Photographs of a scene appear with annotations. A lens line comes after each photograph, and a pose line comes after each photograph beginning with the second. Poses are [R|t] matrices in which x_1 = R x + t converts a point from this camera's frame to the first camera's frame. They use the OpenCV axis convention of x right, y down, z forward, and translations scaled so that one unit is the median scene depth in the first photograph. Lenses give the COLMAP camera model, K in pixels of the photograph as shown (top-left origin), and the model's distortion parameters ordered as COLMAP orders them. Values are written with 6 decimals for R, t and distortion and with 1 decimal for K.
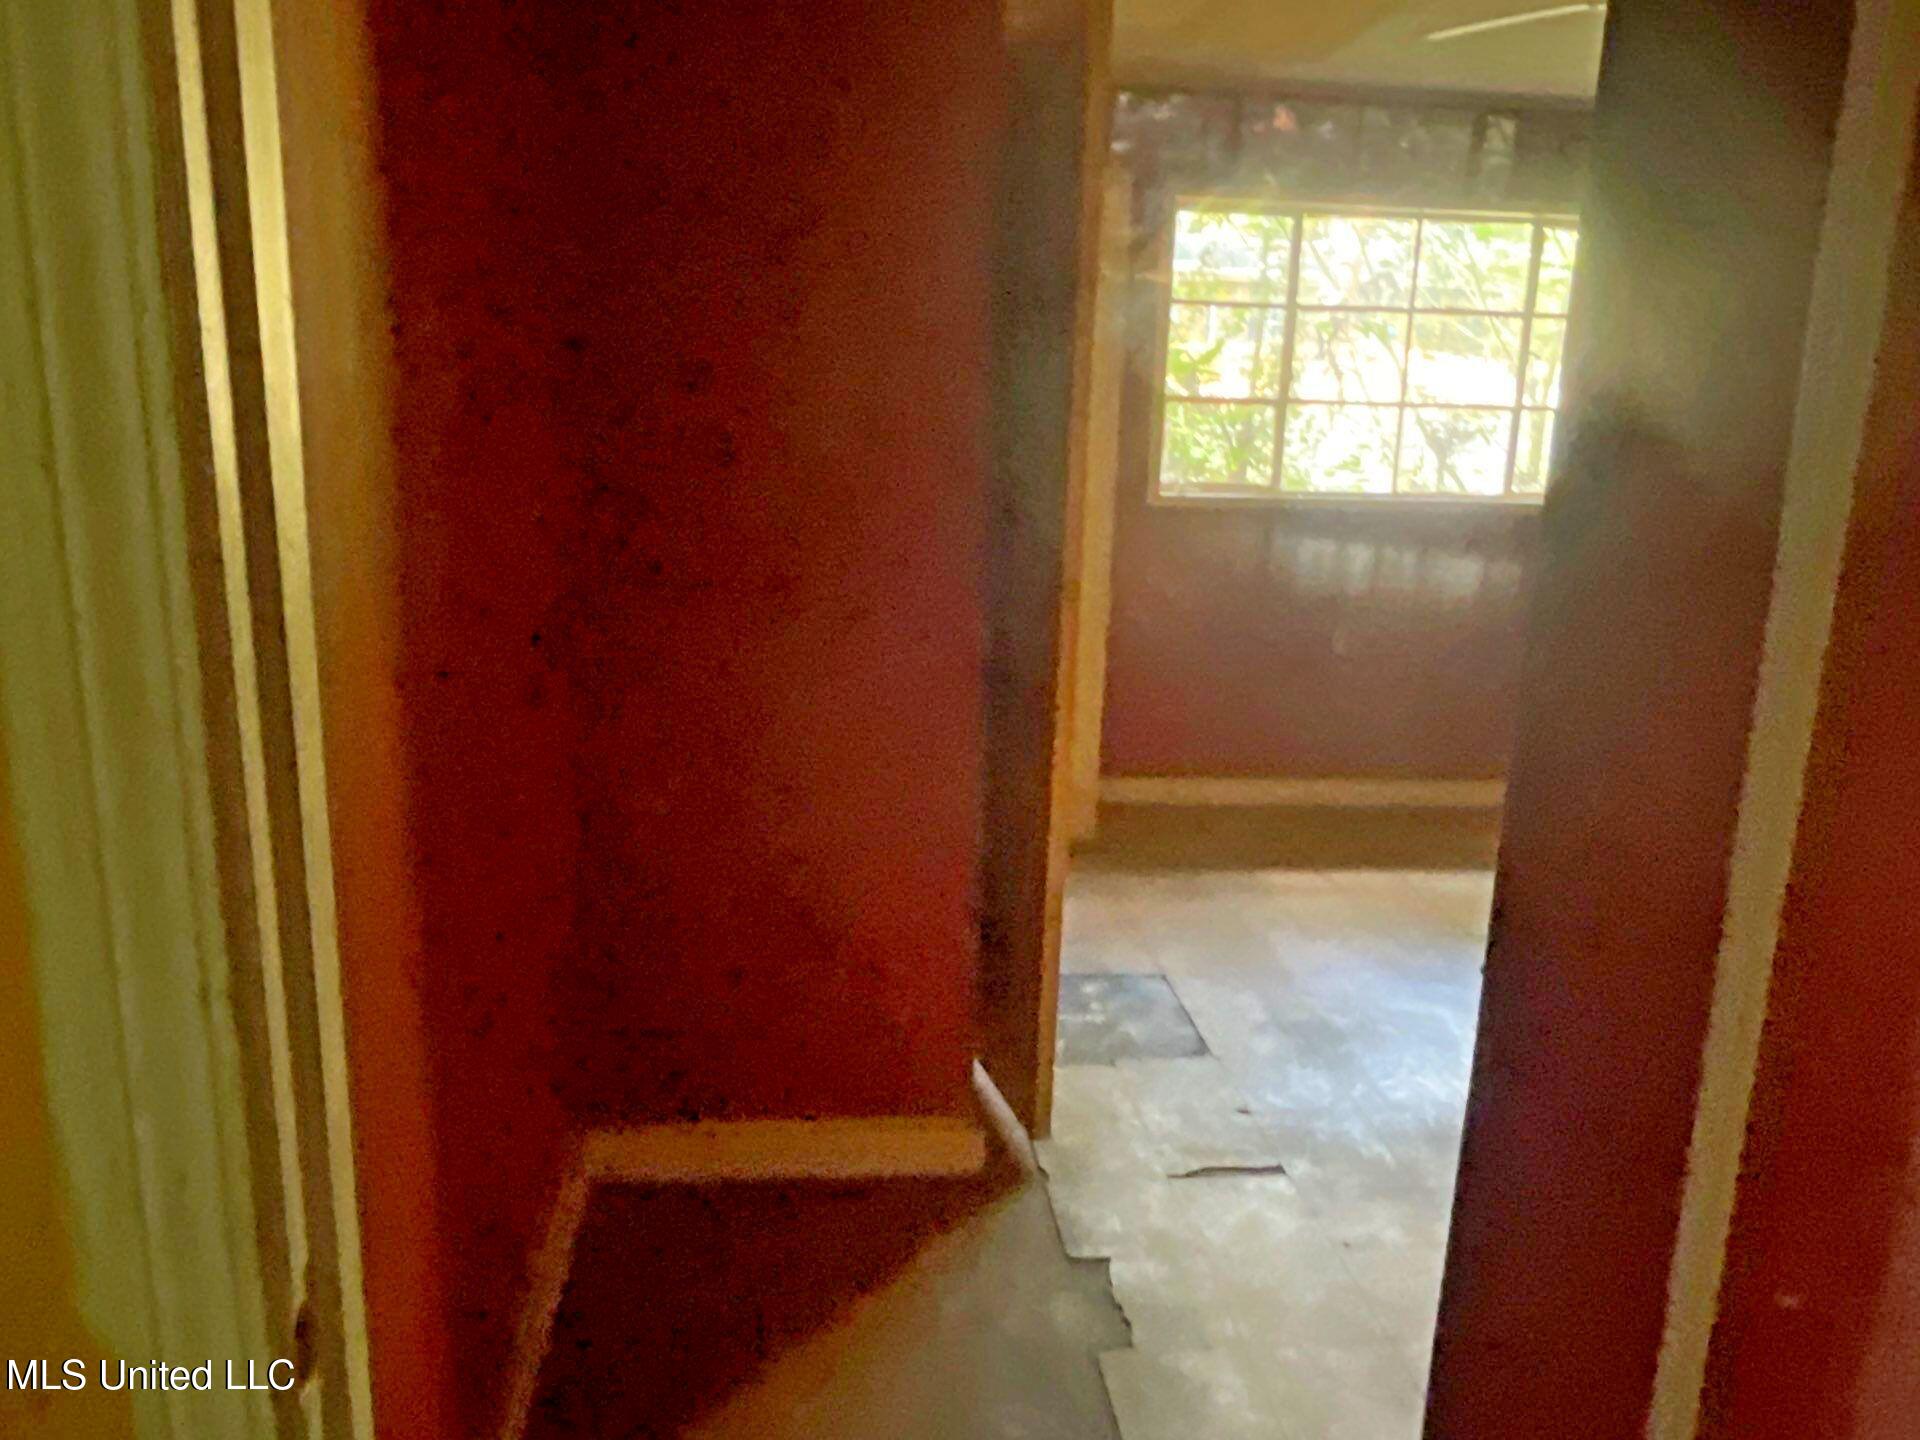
lens RADIAL K [[1388.3, 0, 967.4], [0, 1388.3, 705.6], [0, 0, 1]] dist [-0.004334, -0.004042]
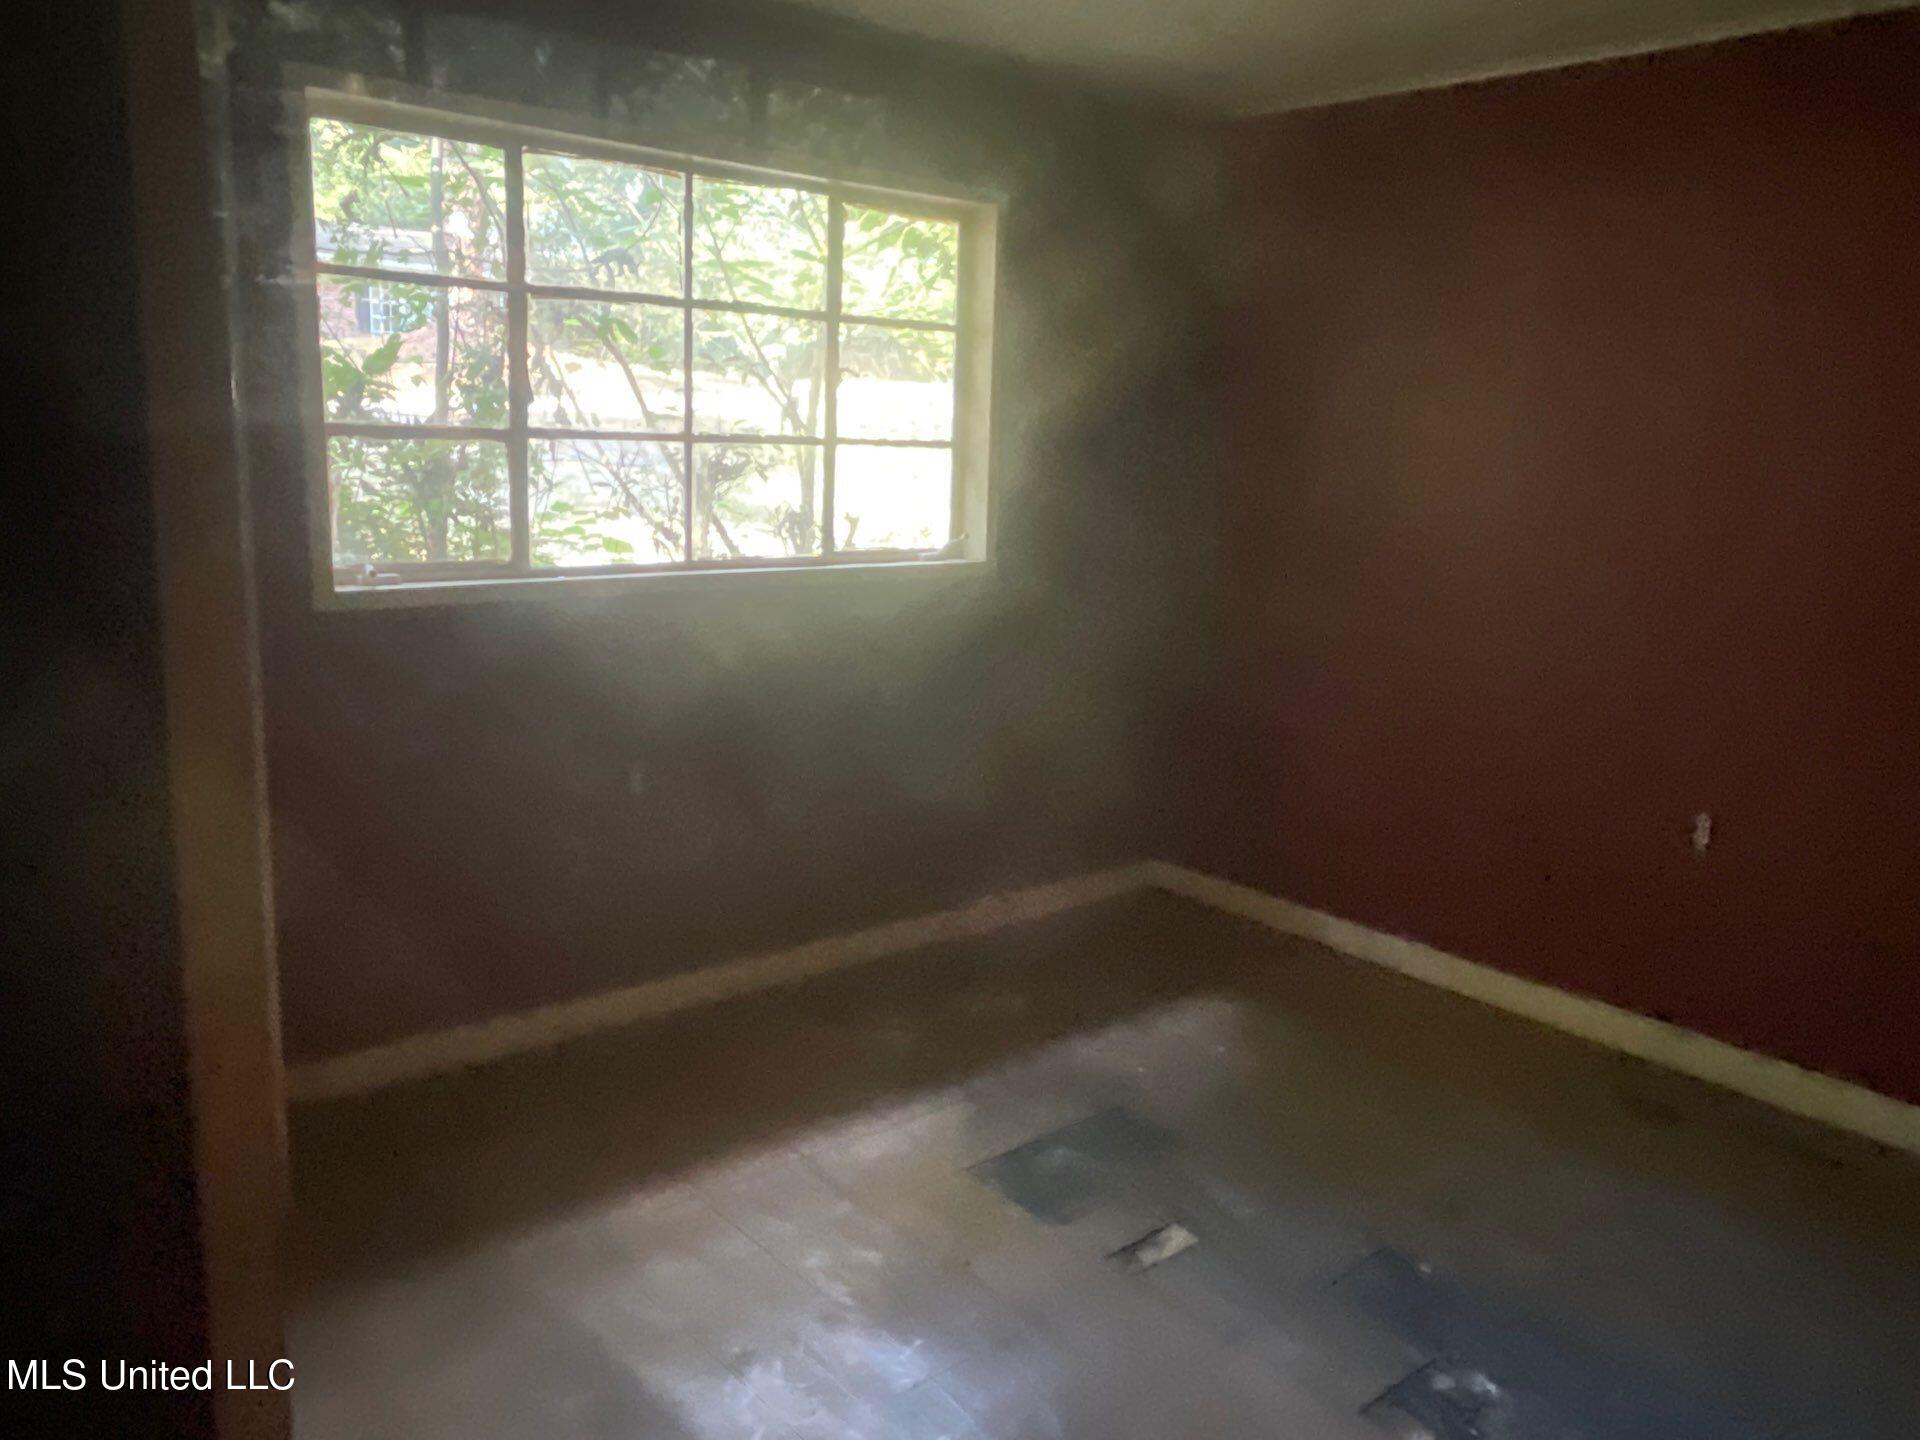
lens RADIAL K [[1388.3, 0, 967.4], [0, 1388.3, 705.6], [0, 0, 1]] dist [-0.004334, -0.004042]
pose [[0.821558, -0.112576, 0.558900, 0.021784], [0.112126, 0.993070, 0.035208, -0.091487], [-0.558990, 0.033742, 0.828487, 0.344720]]
